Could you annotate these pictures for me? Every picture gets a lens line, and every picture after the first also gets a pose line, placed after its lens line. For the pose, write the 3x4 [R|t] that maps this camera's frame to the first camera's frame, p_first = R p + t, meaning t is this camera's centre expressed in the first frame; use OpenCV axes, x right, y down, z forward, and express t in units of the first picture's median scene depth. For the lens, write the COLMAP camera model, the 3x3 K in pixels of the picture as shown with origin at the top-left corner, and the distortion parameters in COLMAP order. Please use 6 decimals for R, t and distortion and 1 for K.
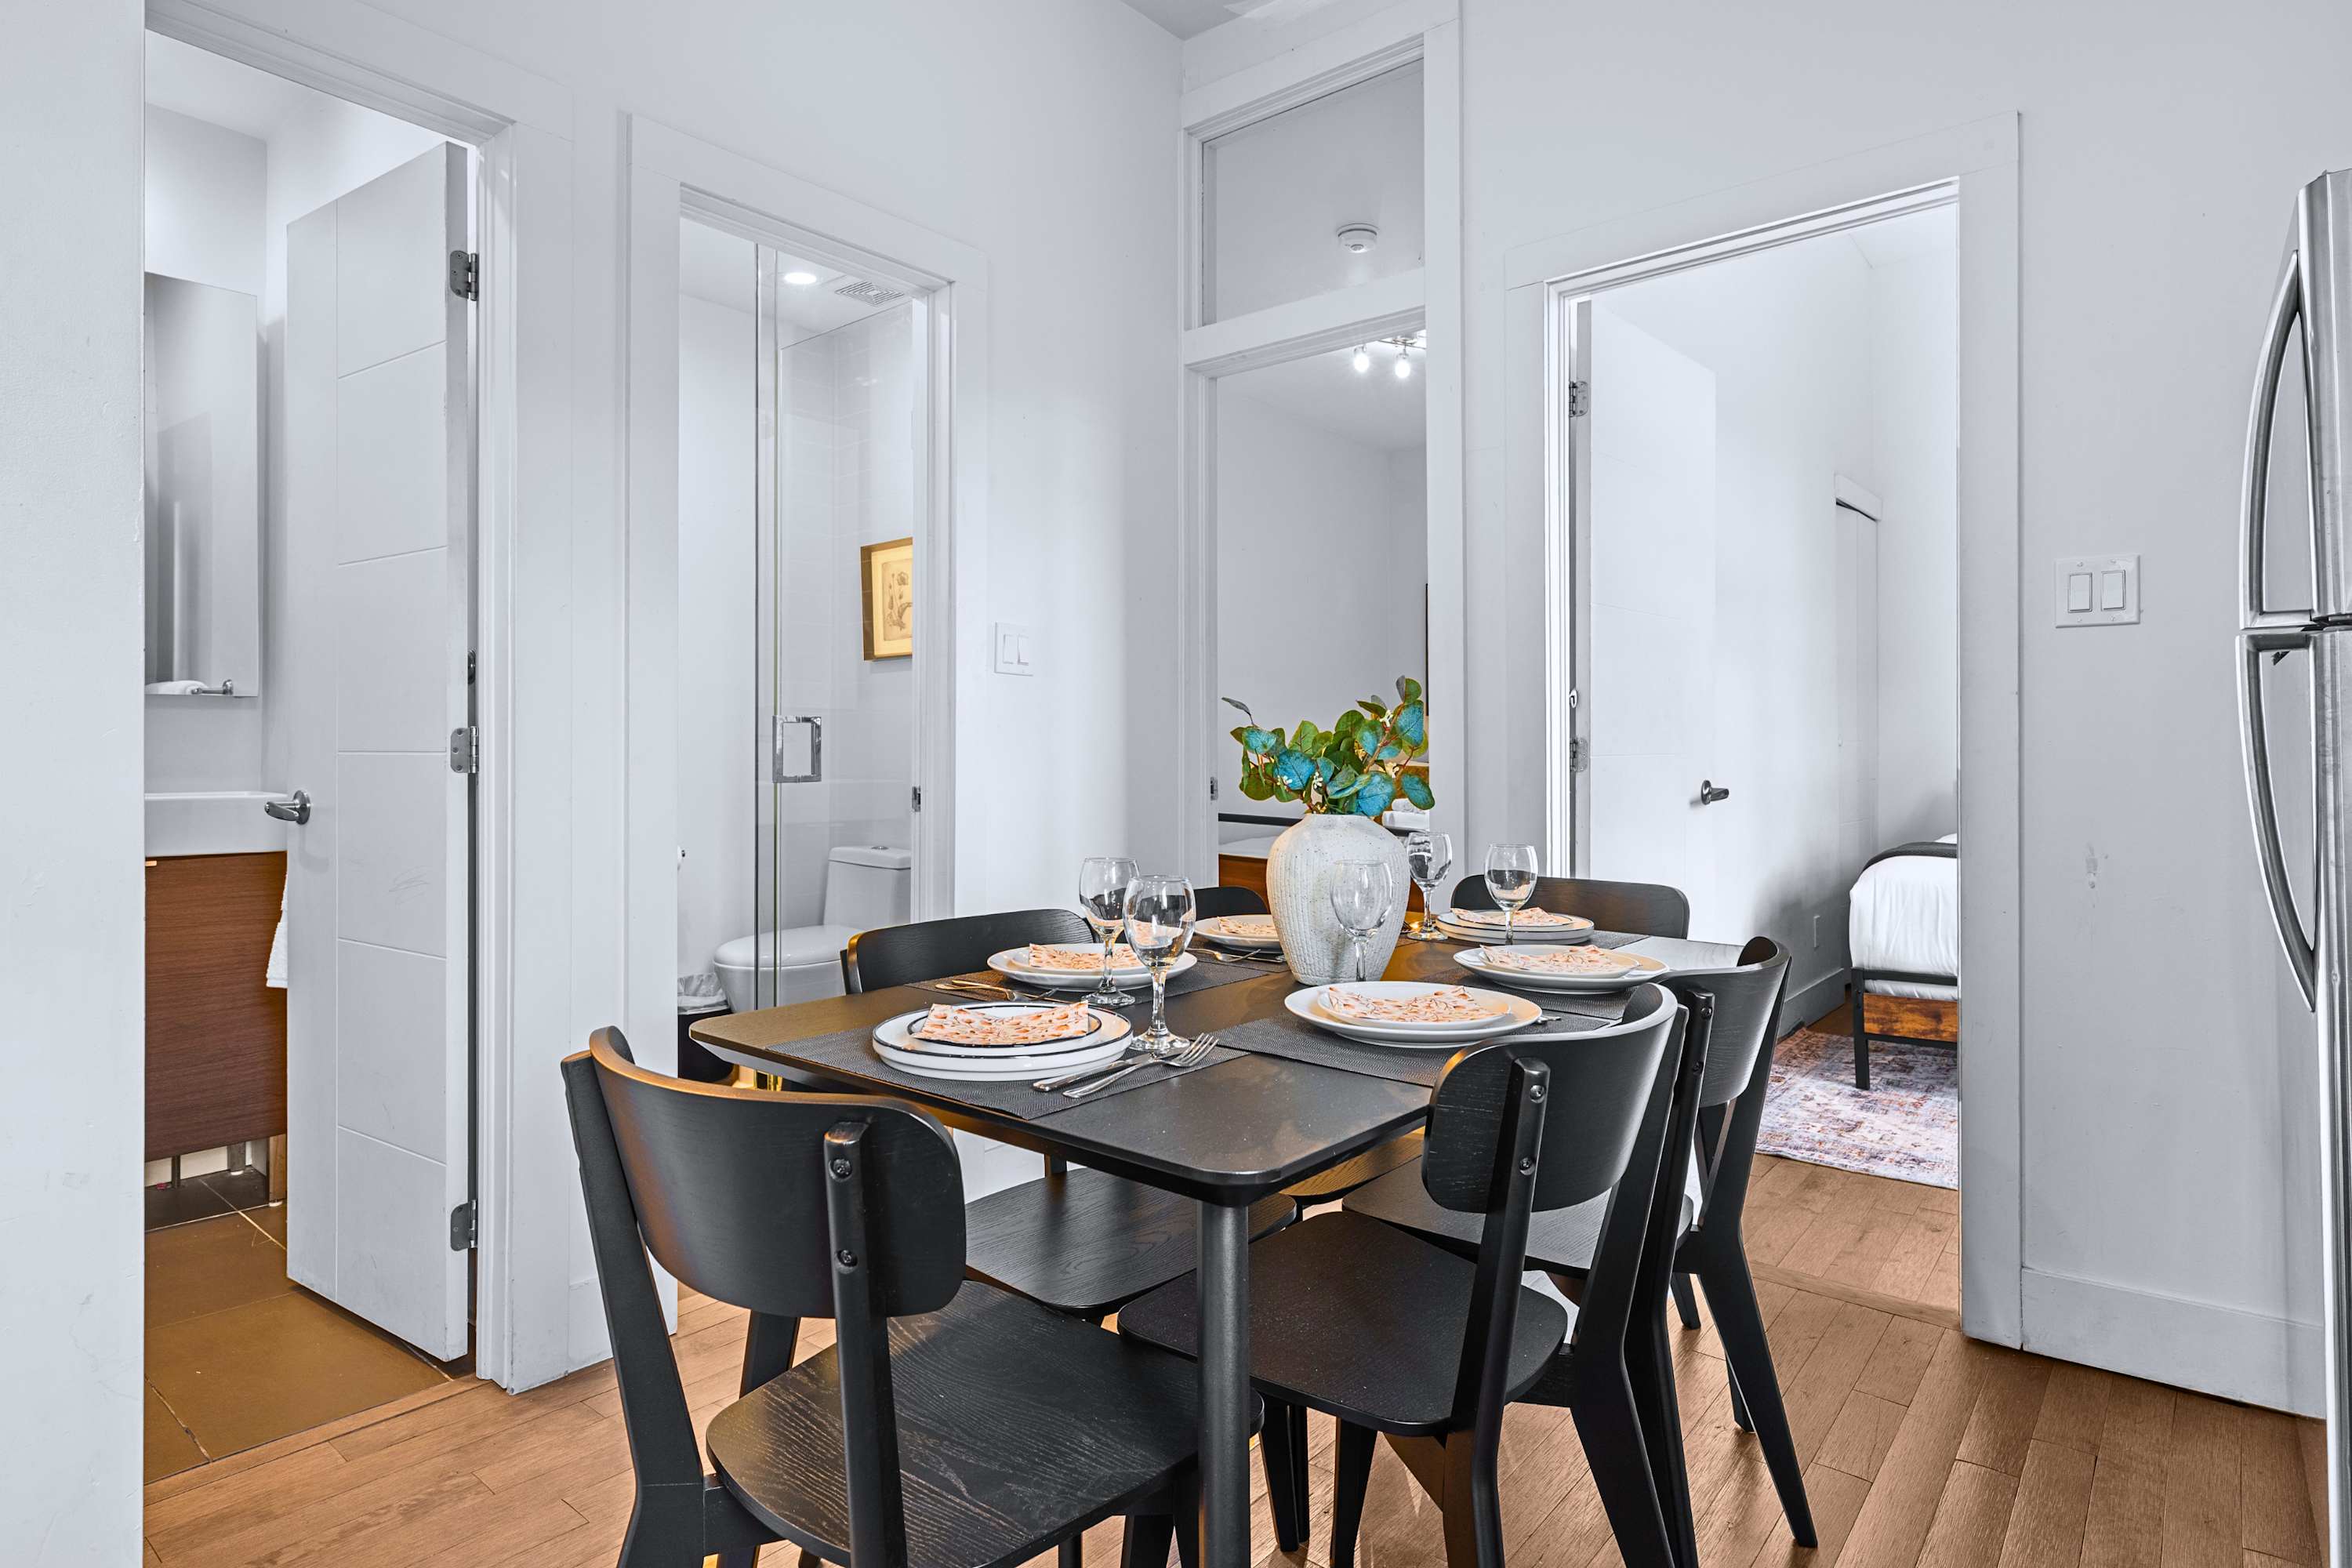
lens RADIAL K [[1262.1, 0, 1172.6], [0, 1262.1, 744.0], [0, 0, 1]] dist [0.005410, 0.000146]
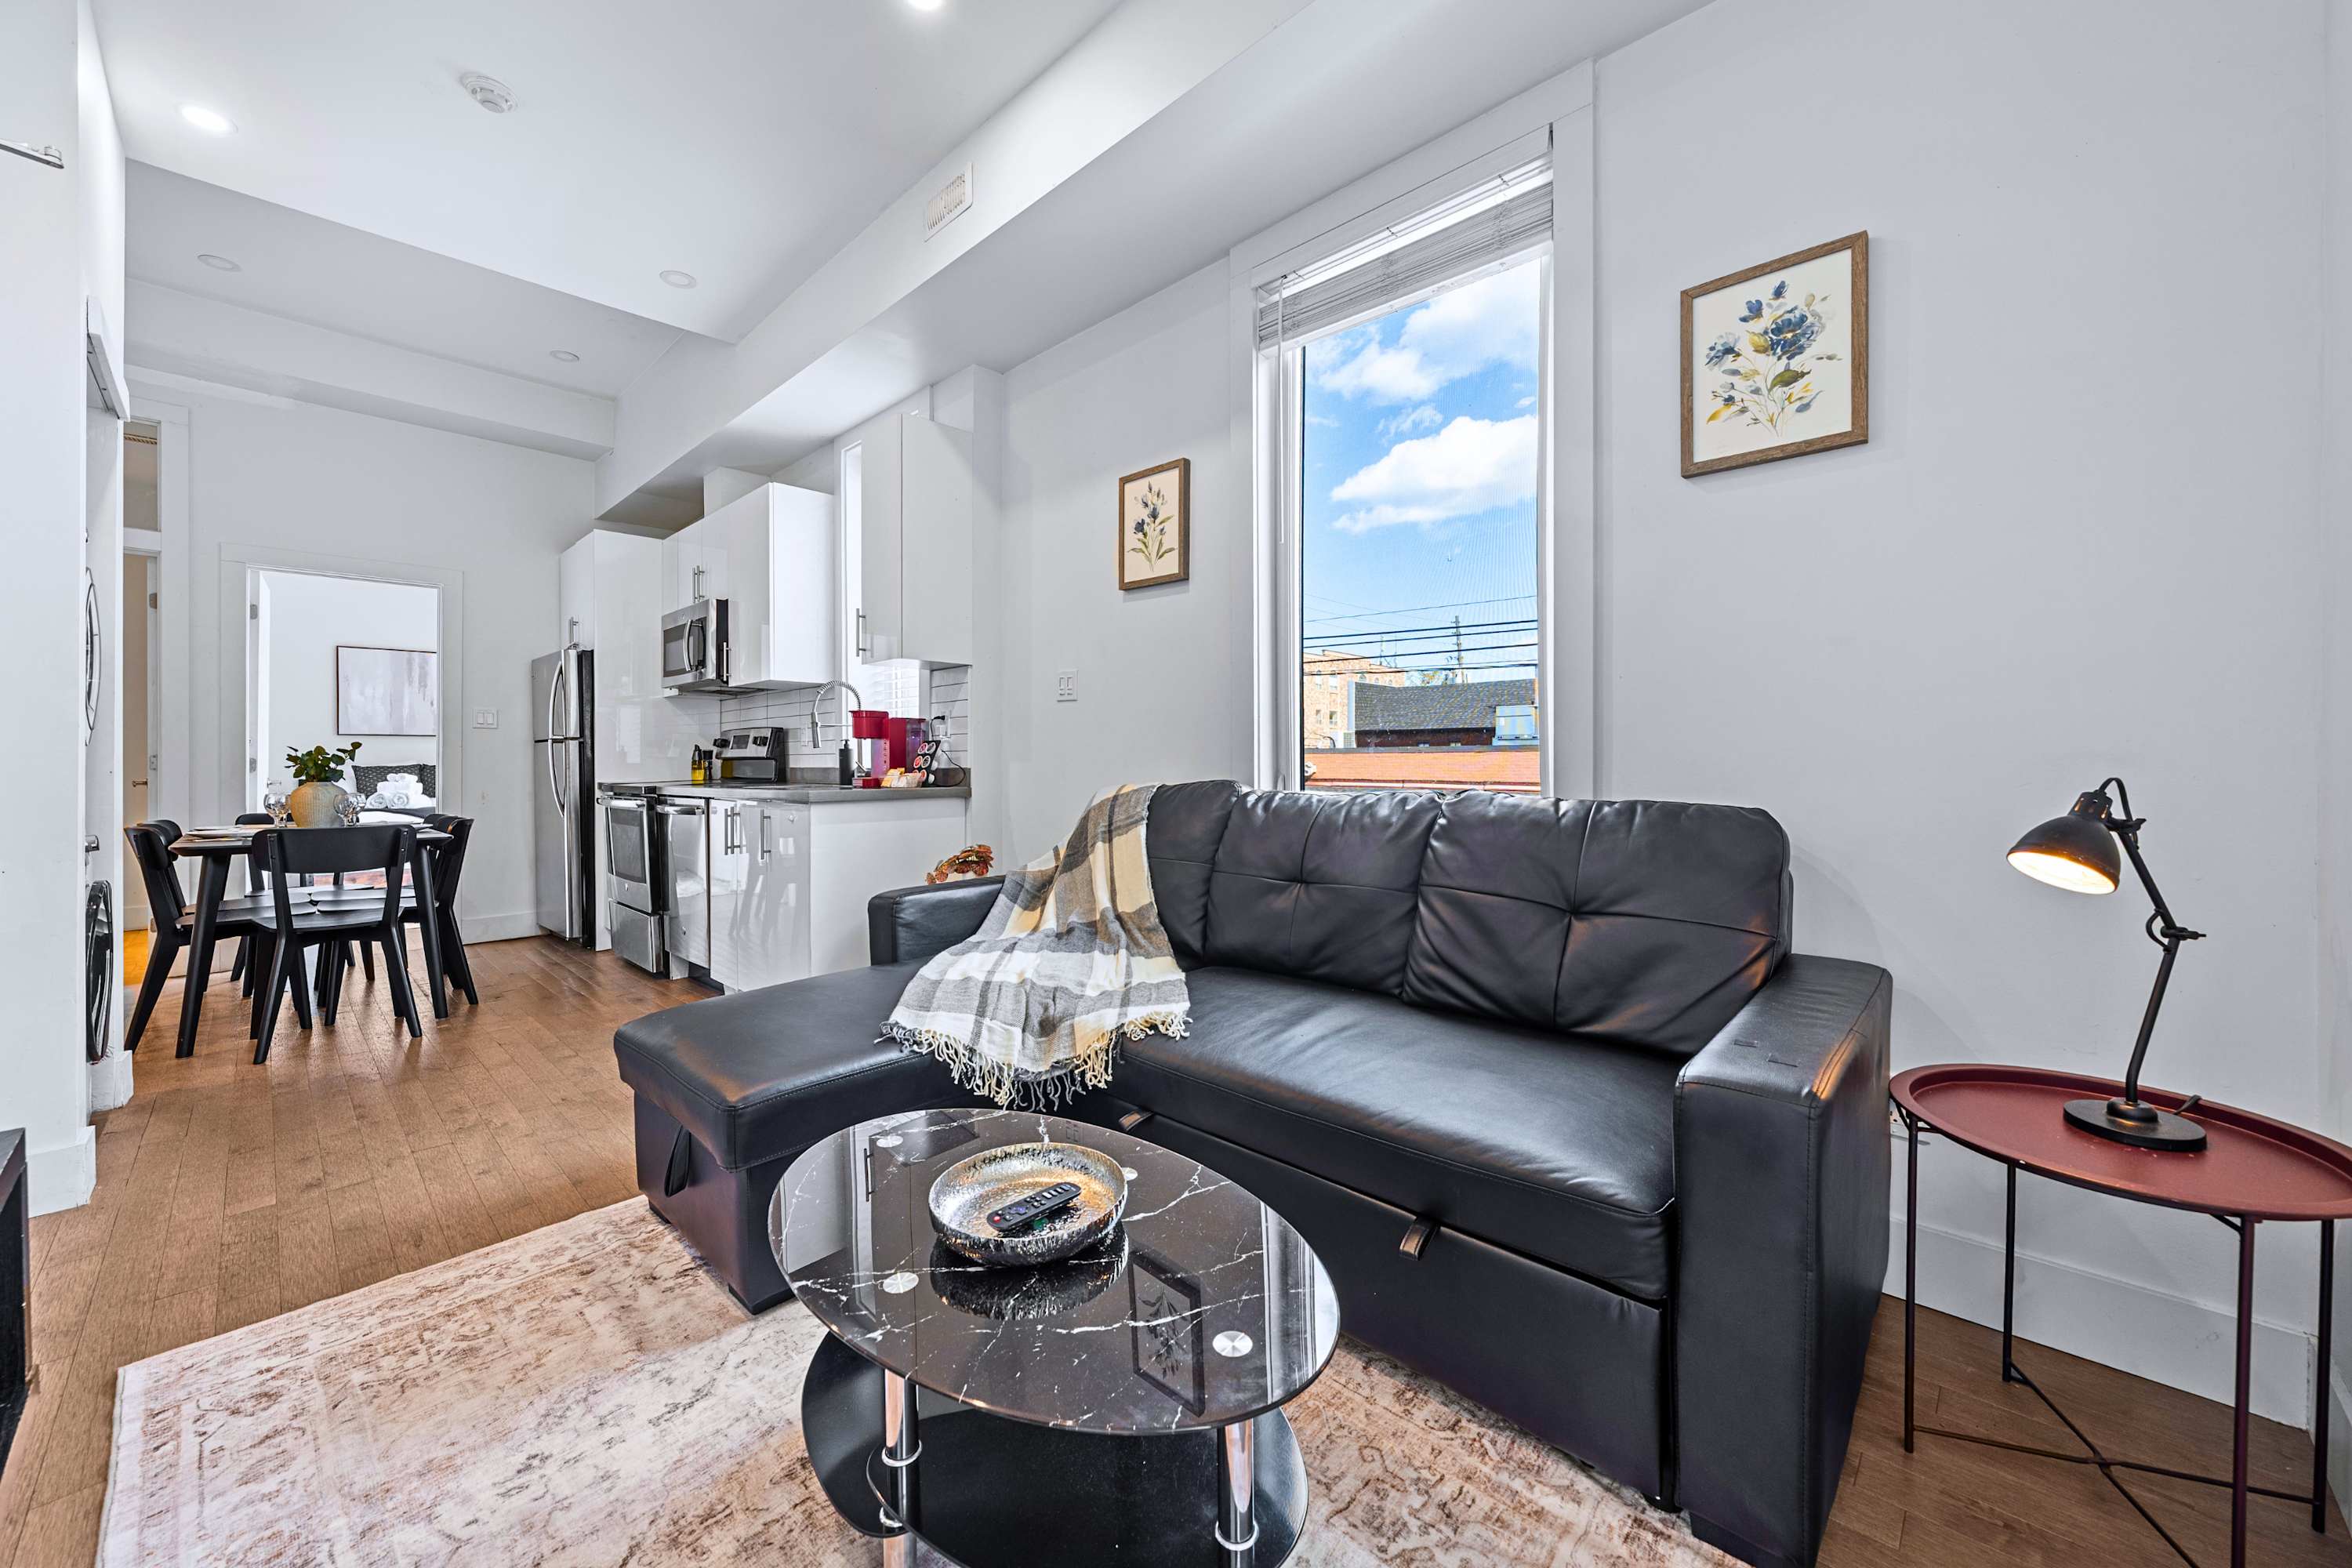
lens RADIAL K [[894.8, 0, 1182.5], [0, 894.8, 765.3], [0, 0, 1]] dist [-0.002258, -0.000537]
pose [[0.071048, -0.001794, 0.997471, -1.557159], [-0.004261, 0.999989, 0.002102, -0.006109], [-0.997464, -0.004399, 0.071040, -1.064553]]
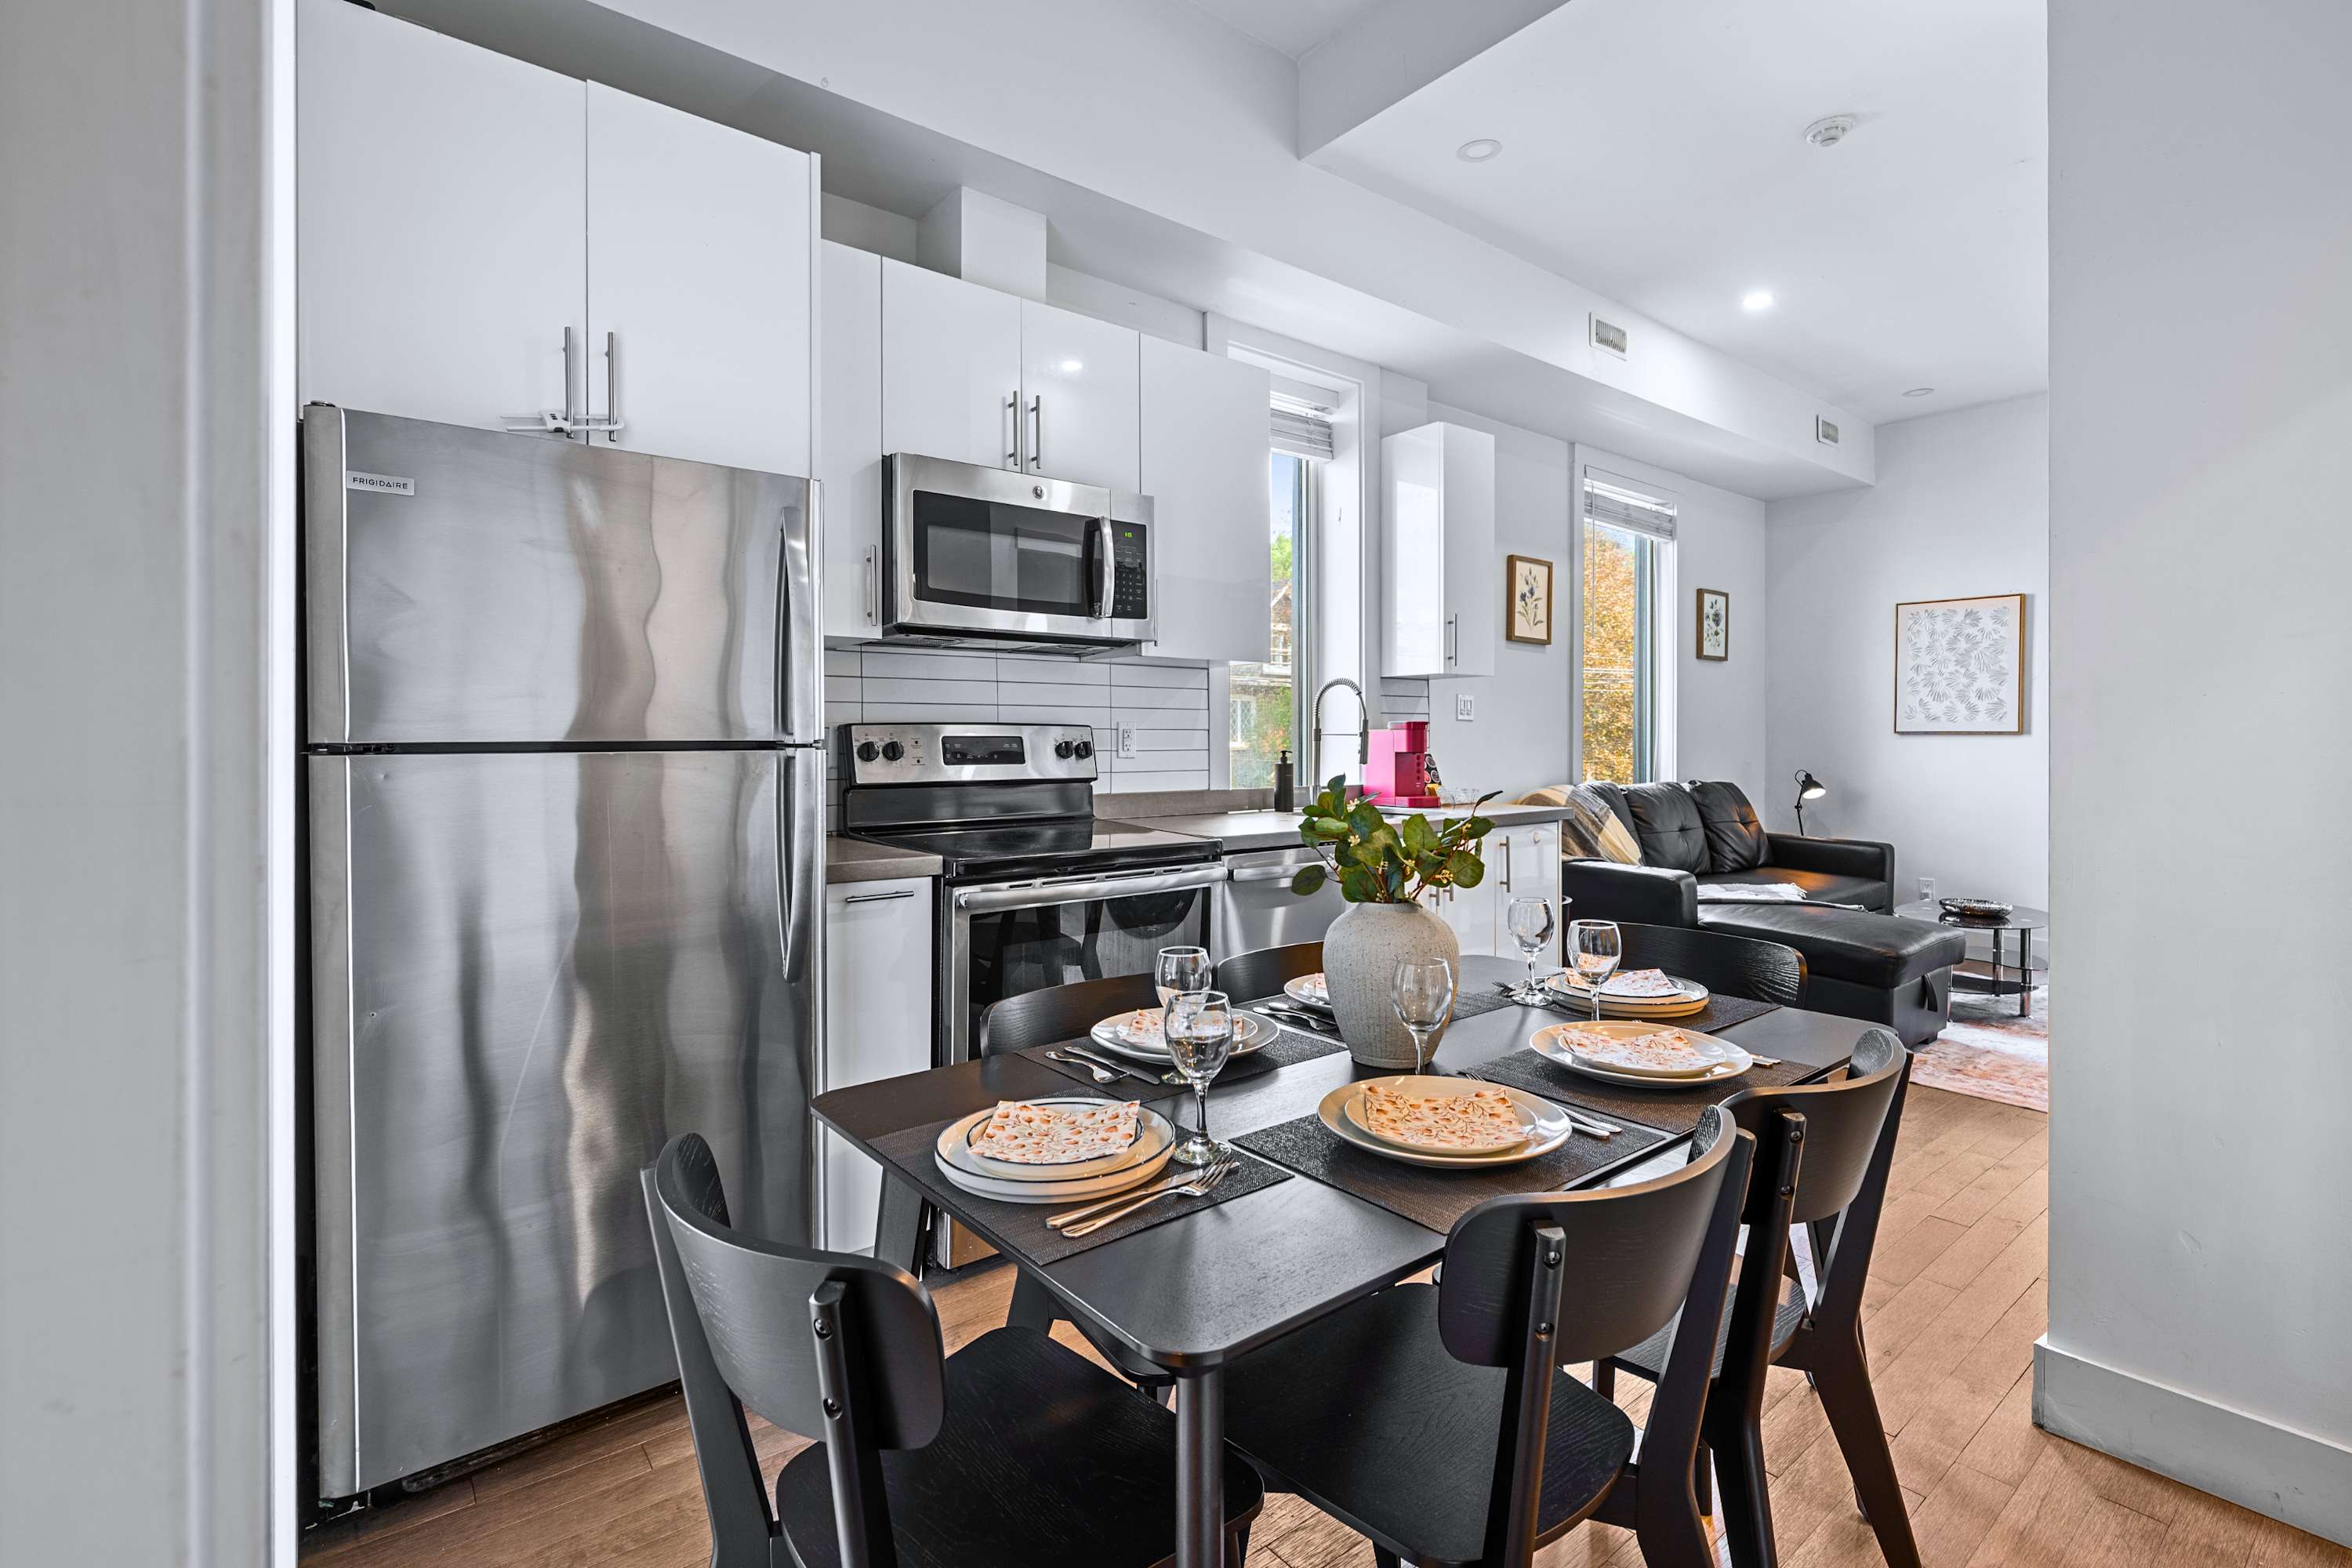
lens RADIAL K [[1080.1, 0, 1184.1], [0, 1080.1, 741.6], [0, 0, 1]] dist [0.007368, -0.002621]
pose [[-0.979929, 0.000003, 0.199348, 0.085659], [-0.000641, 0.999995, -0.003166, -0.062330], [-0.199347, -0.003231, -0.979924, 1.494606]]
